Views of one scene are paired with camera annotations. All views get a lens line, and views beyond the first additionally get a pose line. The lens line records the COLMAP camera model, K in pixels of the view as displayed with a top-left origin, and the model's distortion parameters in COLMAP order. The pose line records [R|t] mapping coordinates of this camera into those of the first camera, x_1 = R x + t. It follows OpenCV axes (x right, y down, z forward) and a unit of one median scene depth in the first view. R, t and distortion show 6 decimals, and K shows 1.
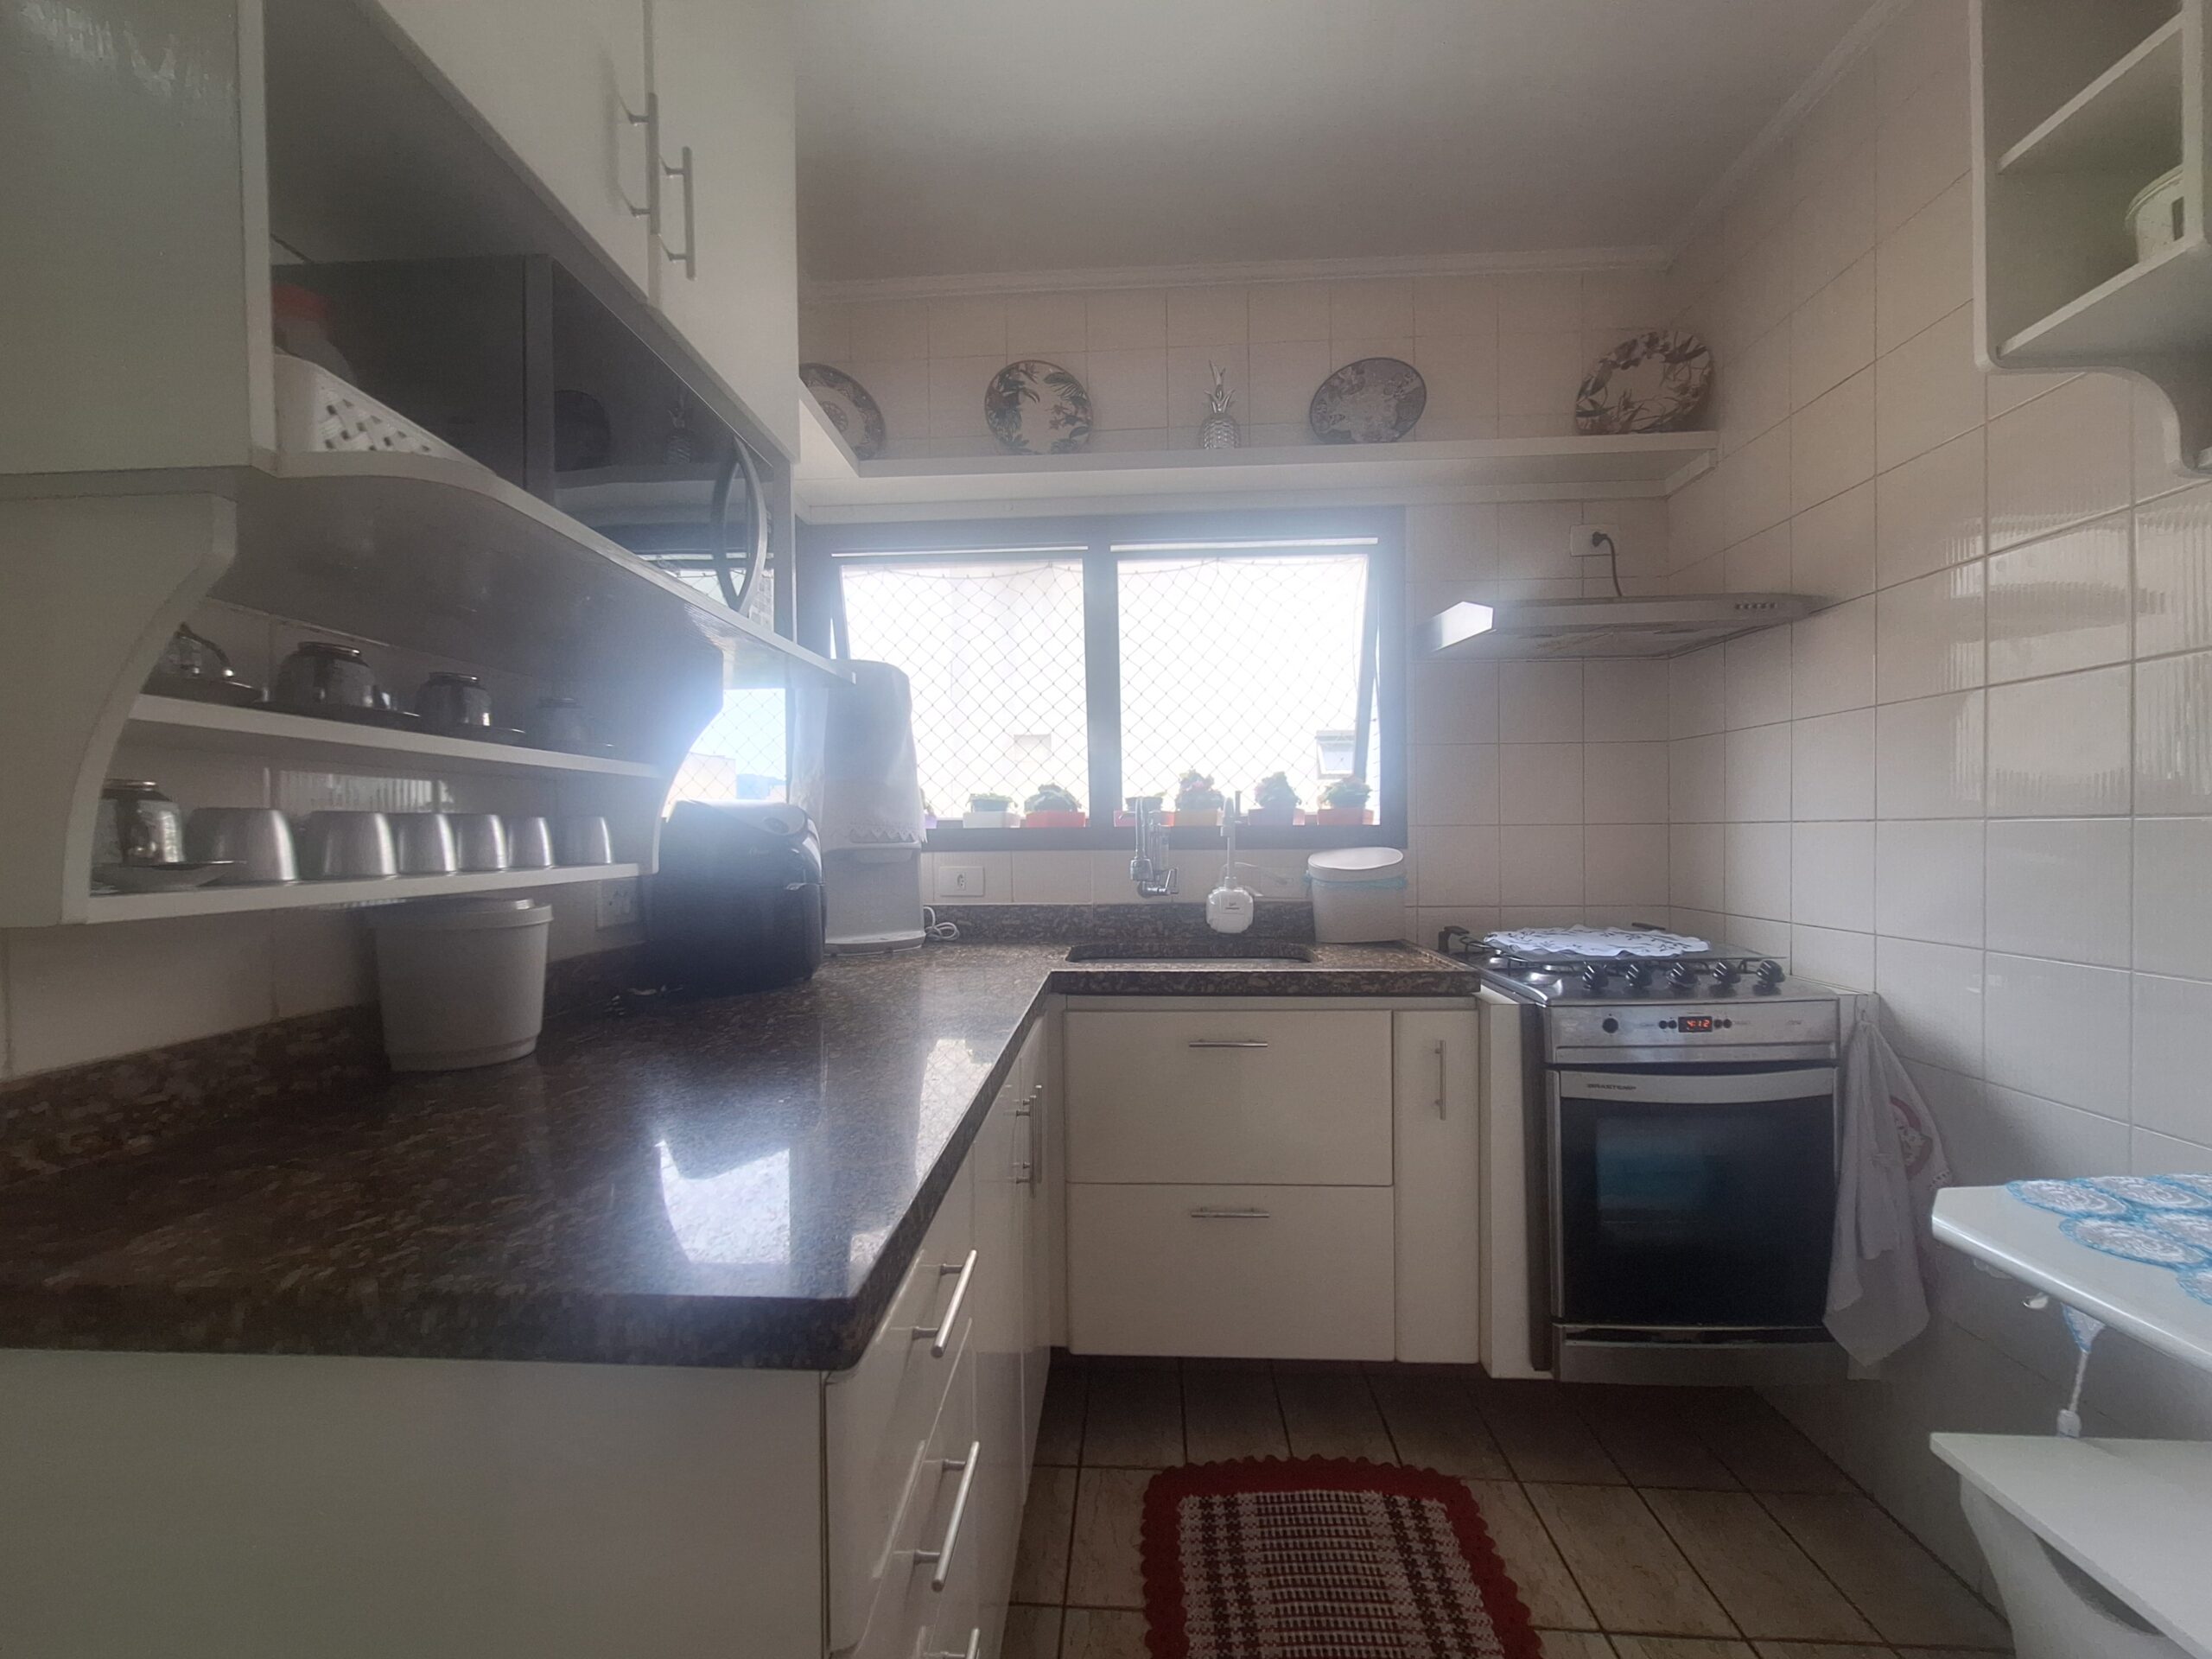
lens RADIAL K [[873.4, 0, 1099.0], [0, 873.4, 837.9], [0, 0, 1]] dist [0.001483, -0.002877]
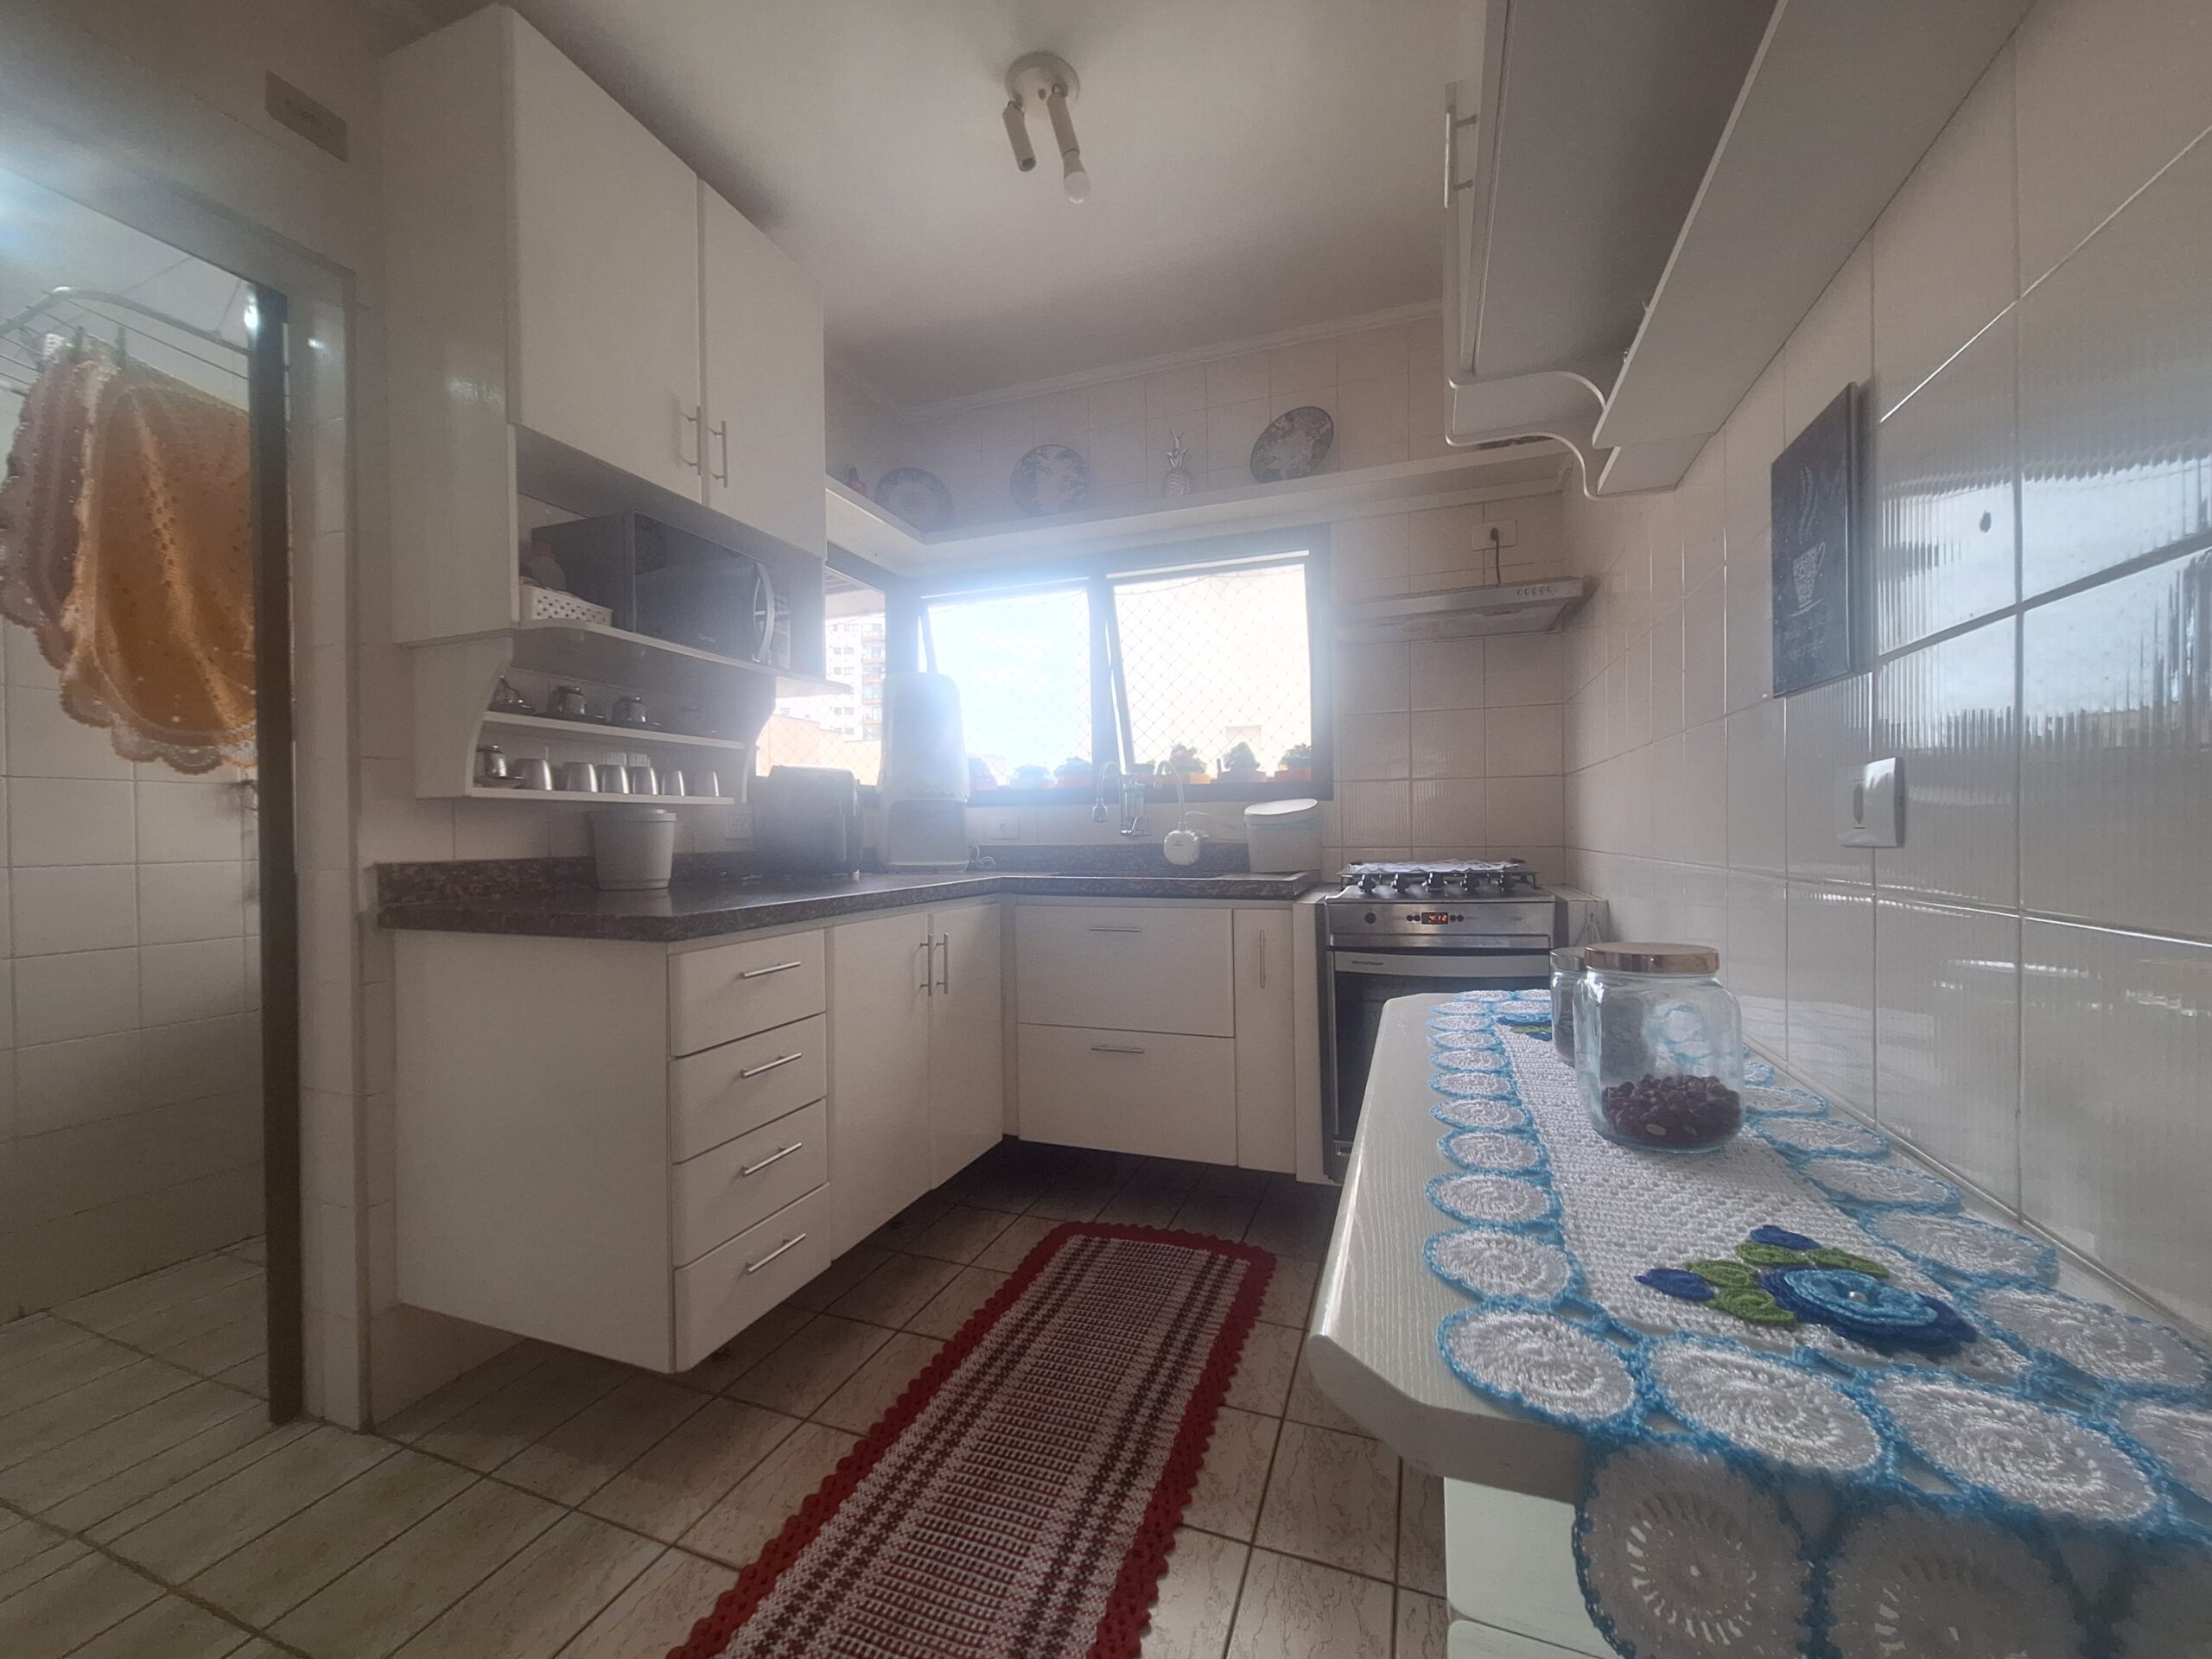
lens RADIAL K [[873.4, 0, 1102.3], [0, 873.4, 829.8], [0, 0, 1]] dist [0.001483, -0.002877]
pose [[0.955990, -0.002048, -0.293392, 0.496433], [0.001336, 0.999996, -0.002625, 0.069937], [0.293396, 0.002118, 0.955989, -0.336703]]
